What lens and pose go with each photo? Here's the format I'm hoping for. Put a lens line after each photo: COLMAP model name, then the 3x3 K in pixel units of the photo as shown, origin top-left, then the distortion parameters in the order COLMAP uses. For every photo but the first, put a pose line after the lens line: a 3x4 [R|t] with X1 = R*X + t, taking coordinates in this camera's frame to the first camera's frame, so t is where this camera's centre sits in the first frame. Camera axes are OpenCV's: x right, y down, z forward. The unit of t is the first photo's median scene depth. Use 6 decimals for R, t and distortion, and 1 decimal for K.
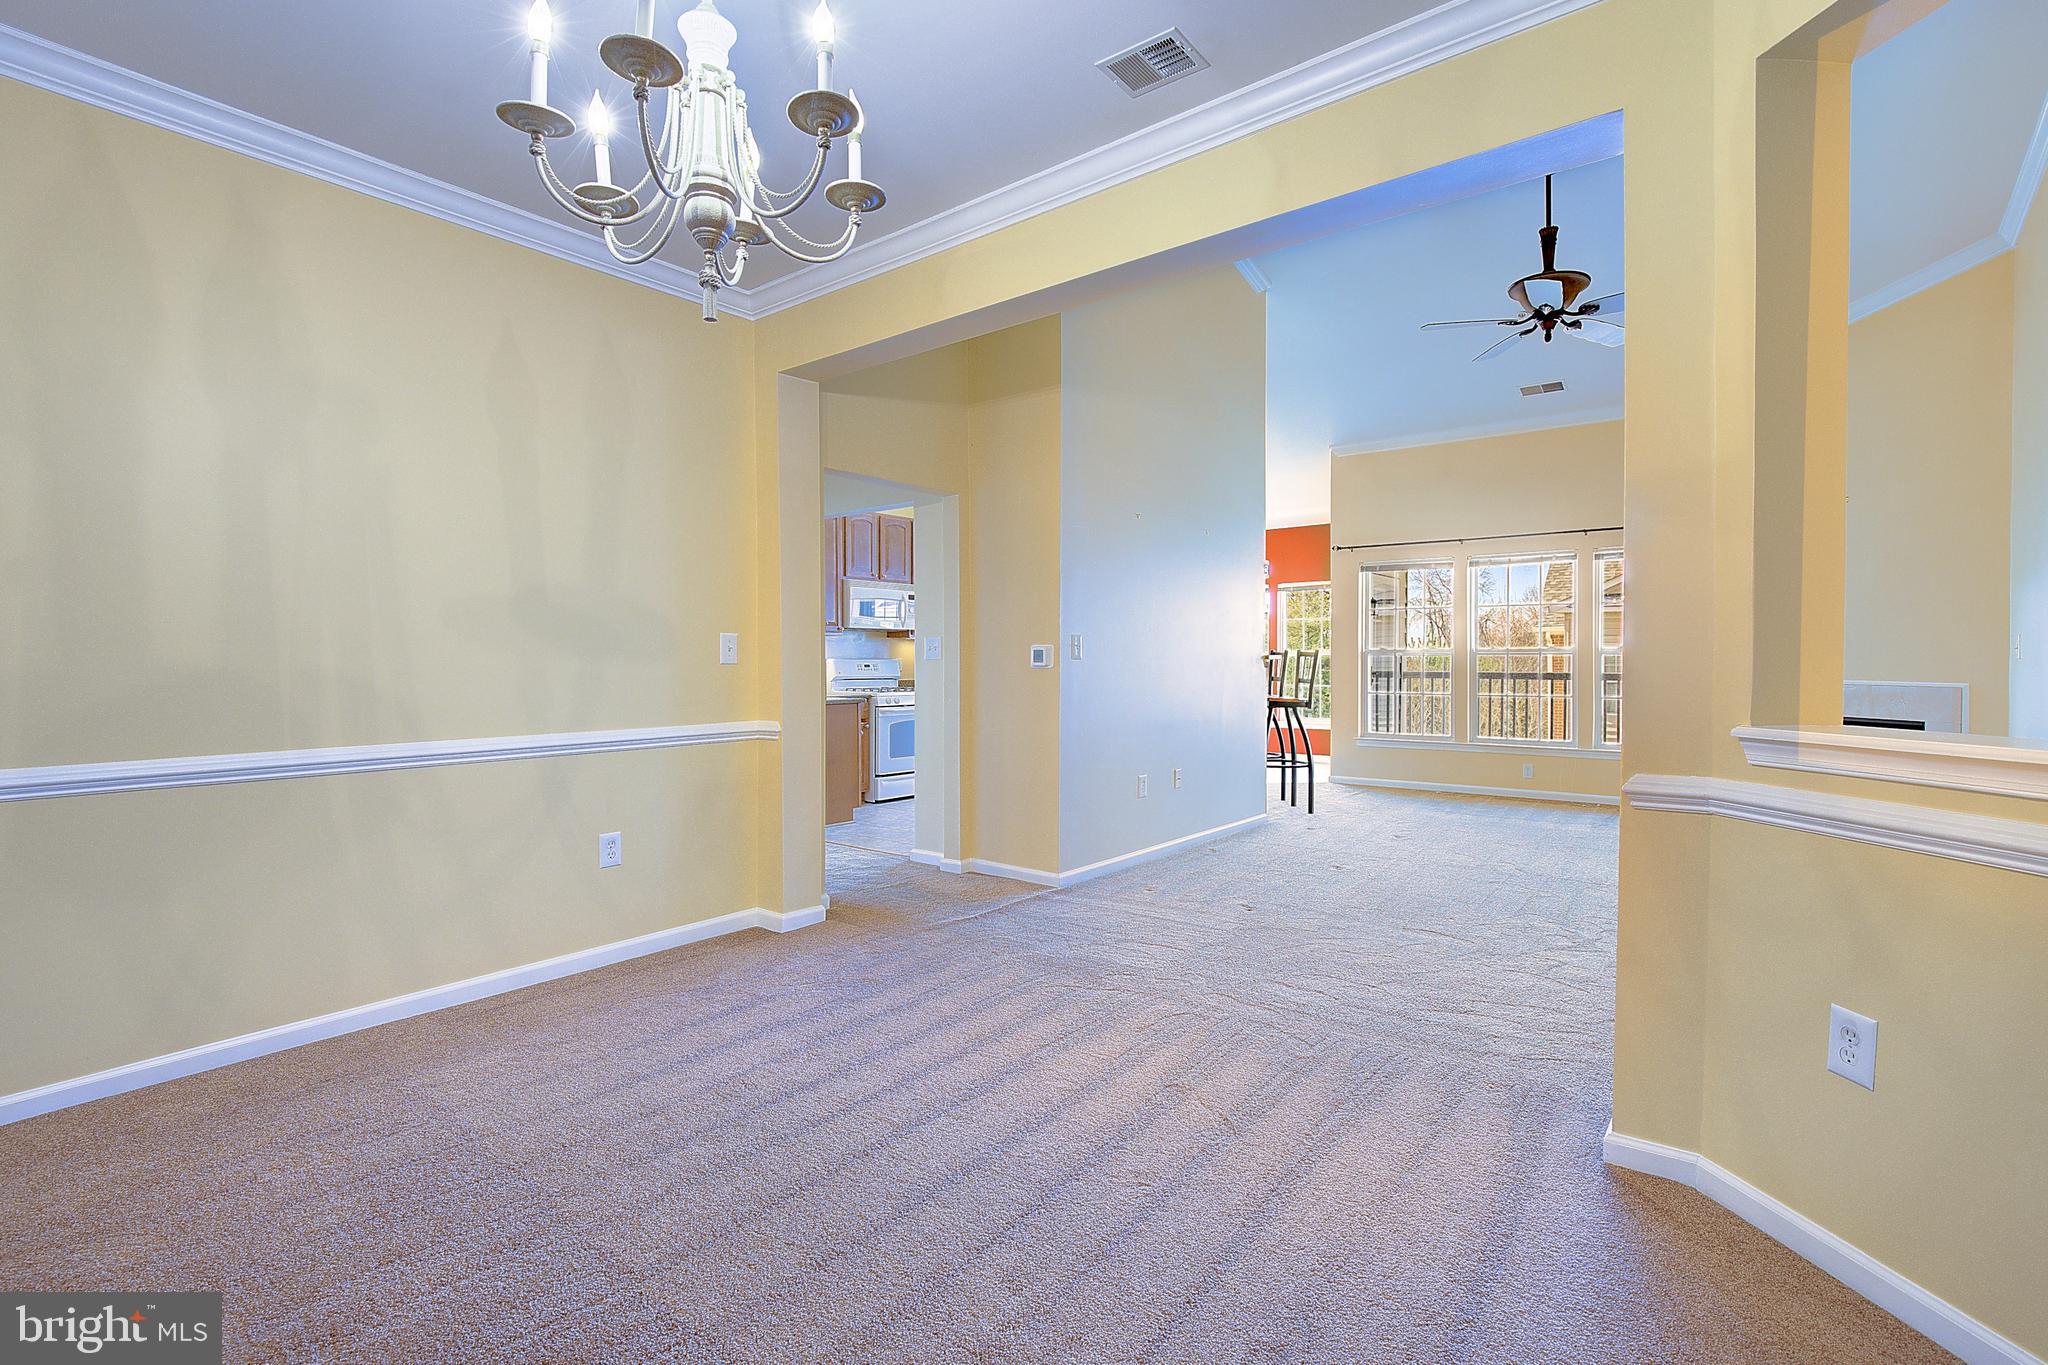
lens RADIAL K [[939.9, 0, 1037.9], [0, 939.9, 672.1], [0, 0, 1]] dist [-0.022194, 0.003875]
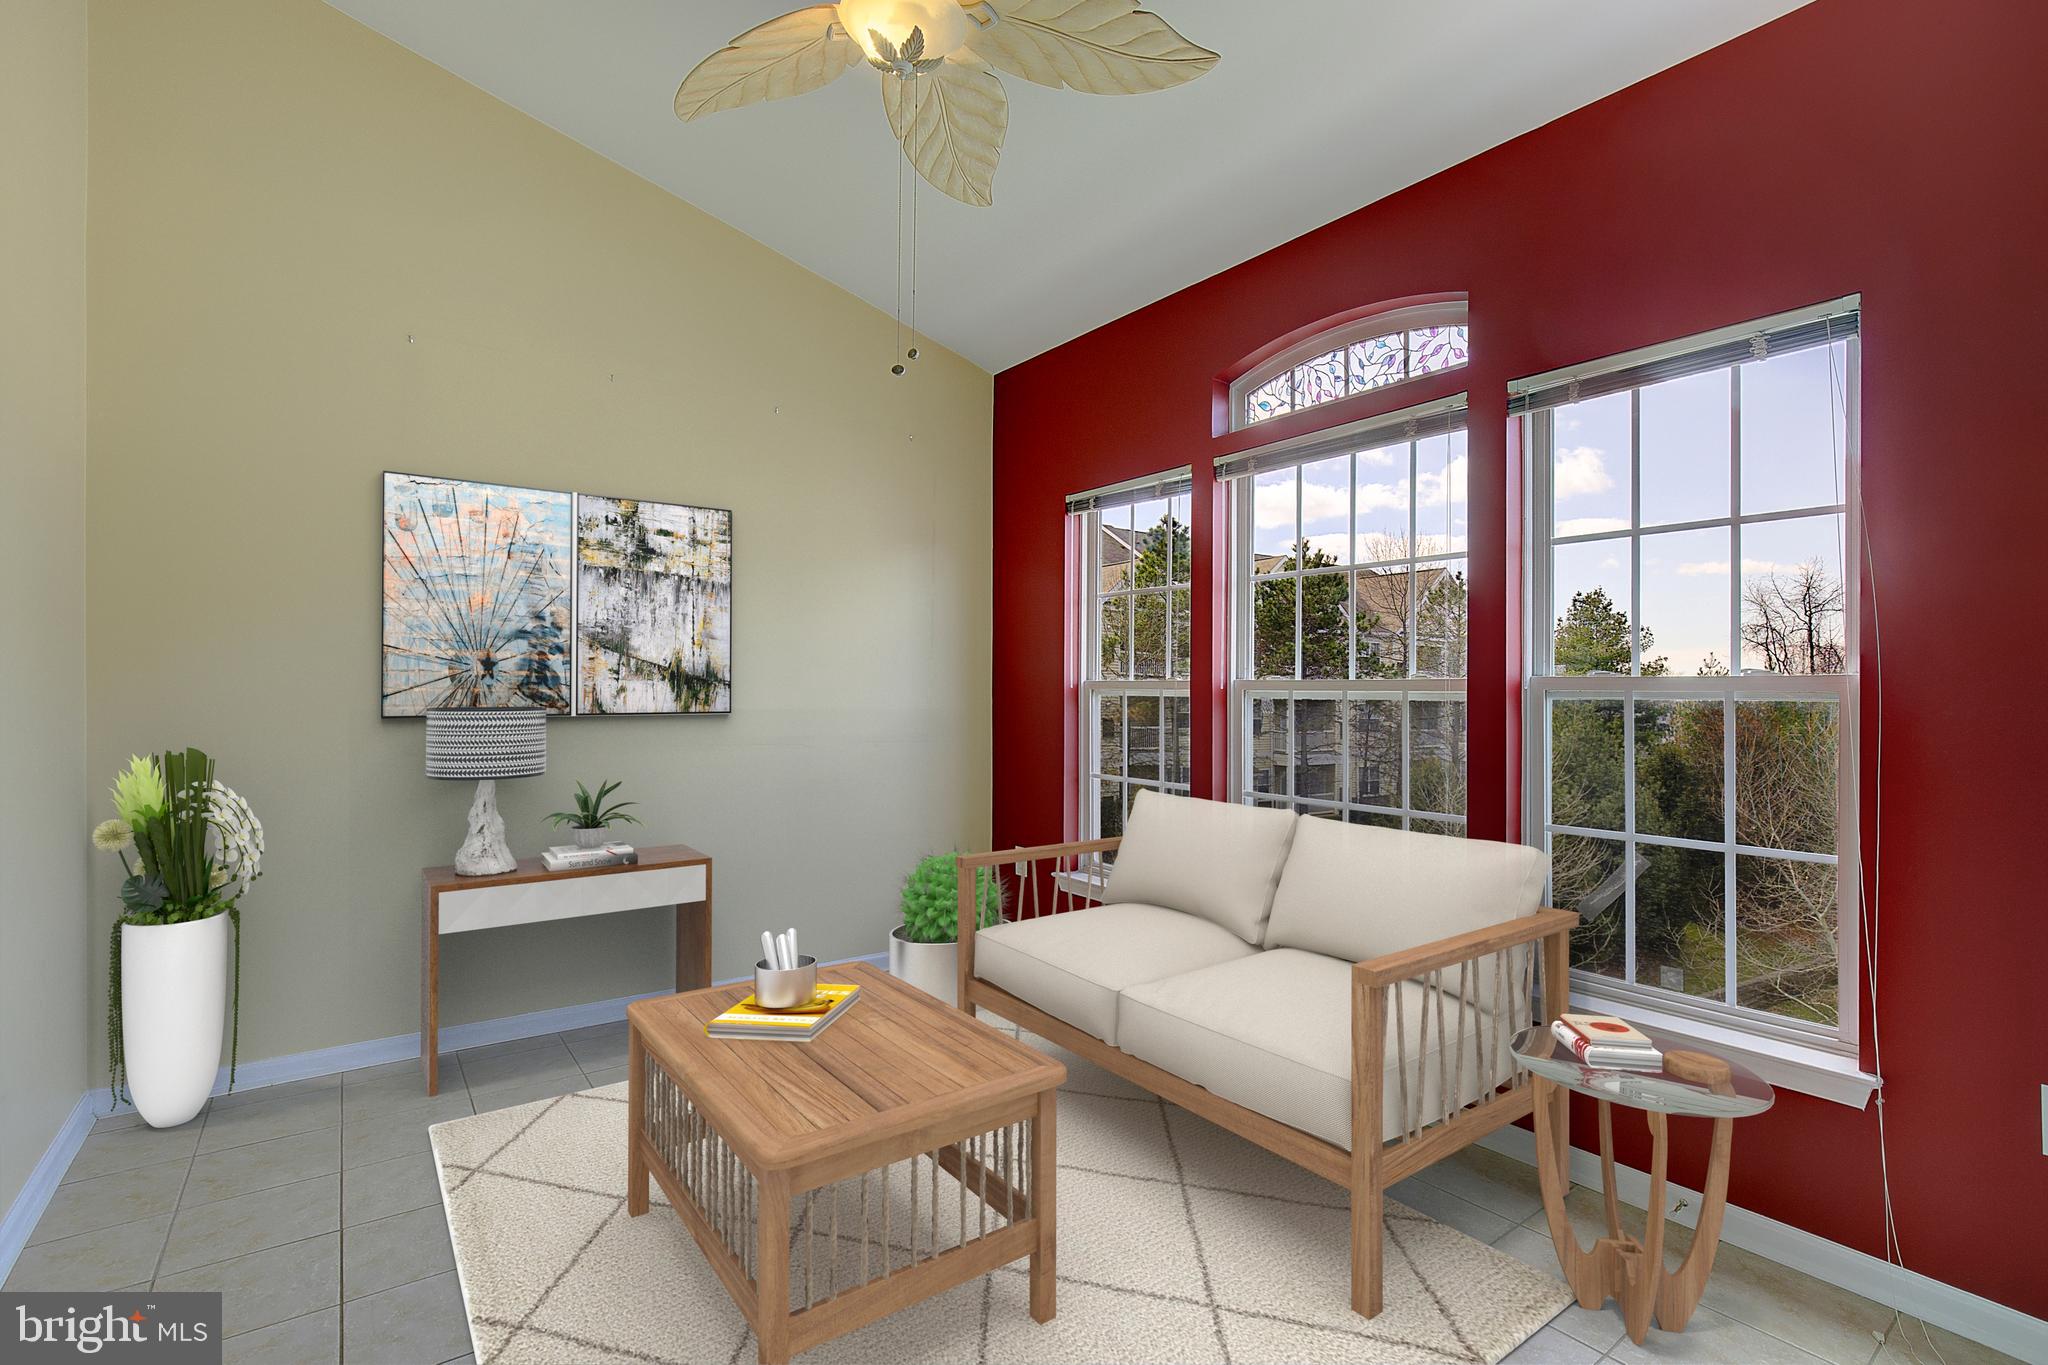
lens RADIAL K [[930.4, 0, 1023.8], [0, 930.4, 705.5], [0, 0, 1]] dist [-0.019019, -0.000142]
pose [[0.963720, 0.016340, -0.266416, 0.296940], [-0.016316, 0.999864, 0.002302, -0.020525], [0.266418, 0.002128, 0.963855, 1.102092]]
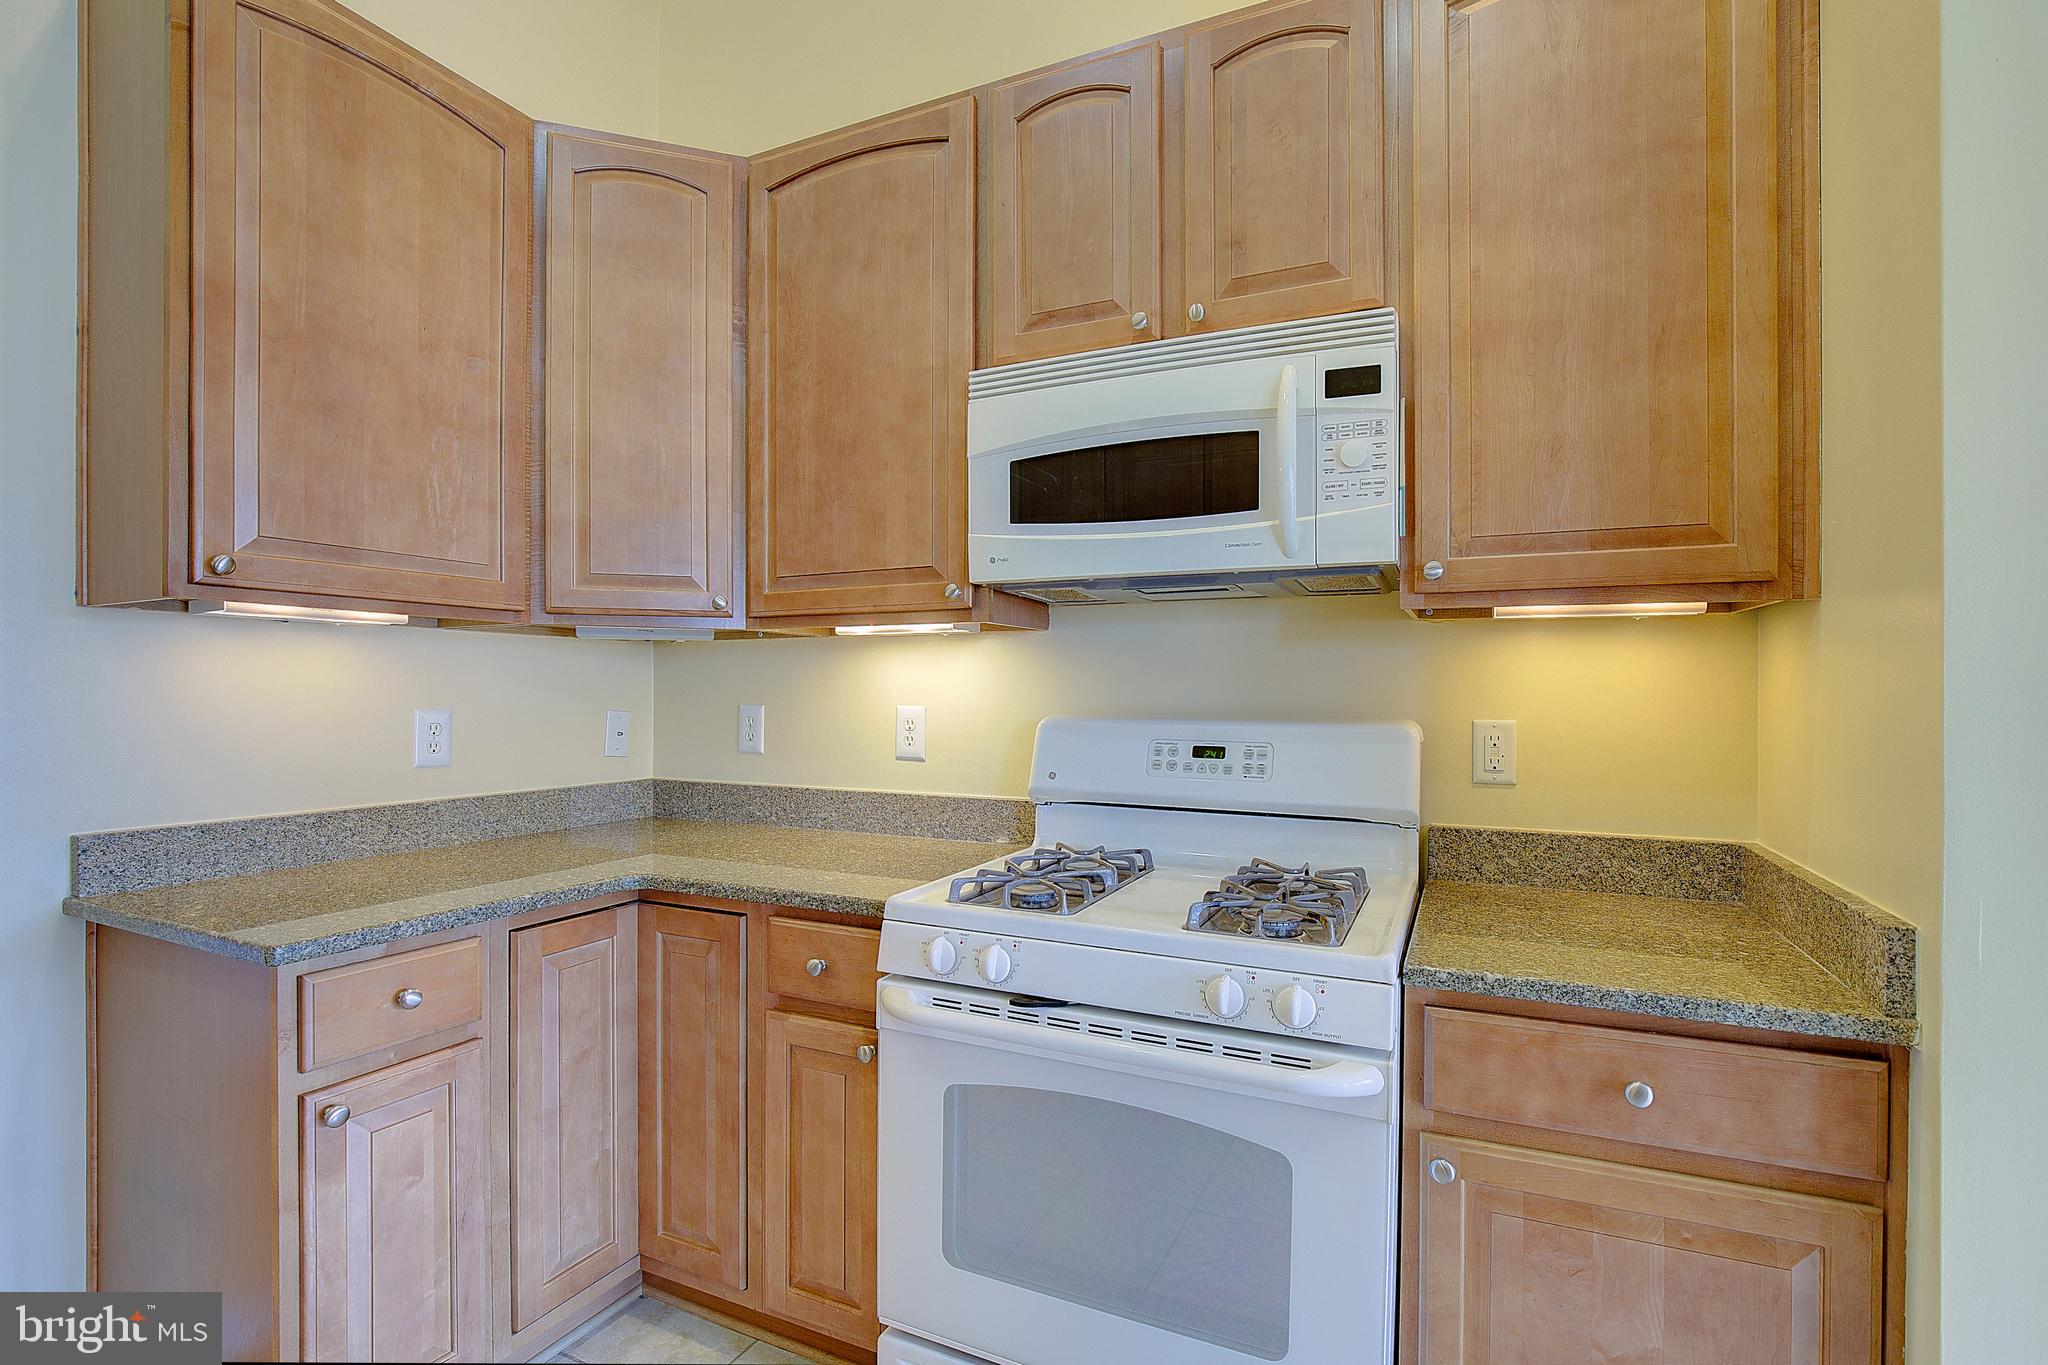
lens RADIAL K [[939.9, 0, 1043.9], [0, 939.9, 689.8], [0, 0, 1]] dist [-0.022194, 0.003875]
pose [[0.239879, 0.005634, -0.970786, 0.028466], [-0.016555, 0.999861, 0.001712, -0.022939], [0.970662, 0.015660, 0.239939, 0.999404]]
